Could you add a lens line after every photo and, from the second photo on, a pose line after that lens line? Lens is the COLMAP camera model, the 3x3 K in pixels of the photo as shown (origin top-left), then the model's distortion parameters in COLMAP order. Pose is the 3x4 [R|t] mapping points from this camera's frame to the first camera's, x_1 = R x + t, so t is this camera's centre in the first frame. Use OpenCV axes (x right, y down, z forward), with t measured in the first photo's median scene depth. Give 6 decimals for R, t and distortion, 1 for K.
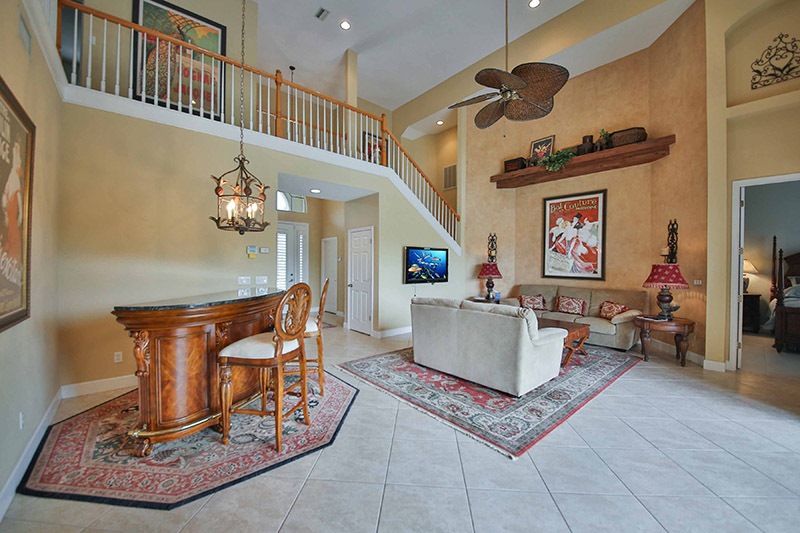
lens RADIAL K [[307.9, 0, 407.7], [0, 307.9, 265.5], [0, 0, 1]] dist [0.001233, -0.008038]
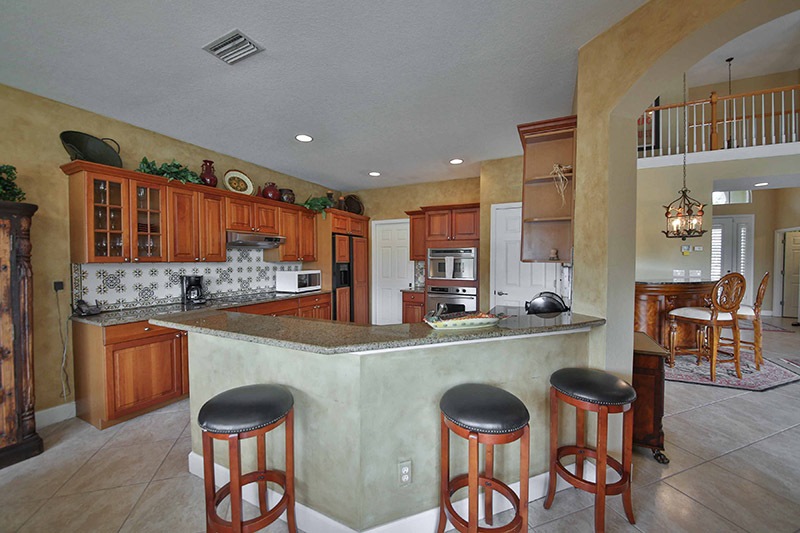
lens RADIAL K [[307.9, 0, 407.7], [0, 307.9, 265.5], [0, 0, 1]] dist [0.001233, -0.008038]
pose [[0.385115, 0.012218, -0.922788, 0.348570], [-0.003260, 0.999924, 0.011879, 0.011148], [0.922863, -0.001566, 0.385125, -0.879073]]
